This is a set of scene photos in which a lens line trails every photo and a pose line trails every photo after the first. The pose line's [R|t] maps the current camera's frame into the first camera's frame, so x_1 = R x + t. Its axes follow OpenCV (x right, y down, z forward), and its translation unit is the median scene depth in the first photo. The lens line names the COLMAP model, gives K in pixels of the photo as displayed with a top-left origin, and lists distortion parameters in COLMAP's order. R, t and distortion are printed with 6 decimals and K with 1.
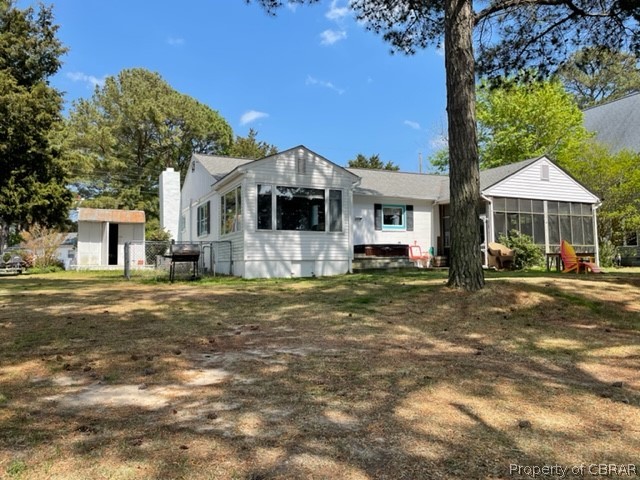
lens RADIAL K [[483.1, 0, 319.9], [0, 483.1, 238.4], [0, 0, 1]] dist [0.048959, -0.099272]
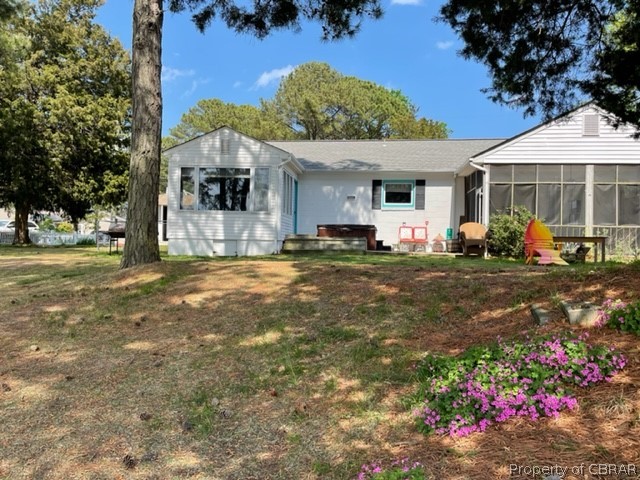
lens RADIAL K [[483.1, 0, 338.4], [0, 483.1, 246.0], [0, 0, 1]] dist [0.048959, -0.099272]
pose [[0.860137, 0.025869, -0.509407, 0.666598], [0.000234, 0.998693, 0.051112, 0.007289], [0.510063, -0.044082, 0.859006, 0.234000]]
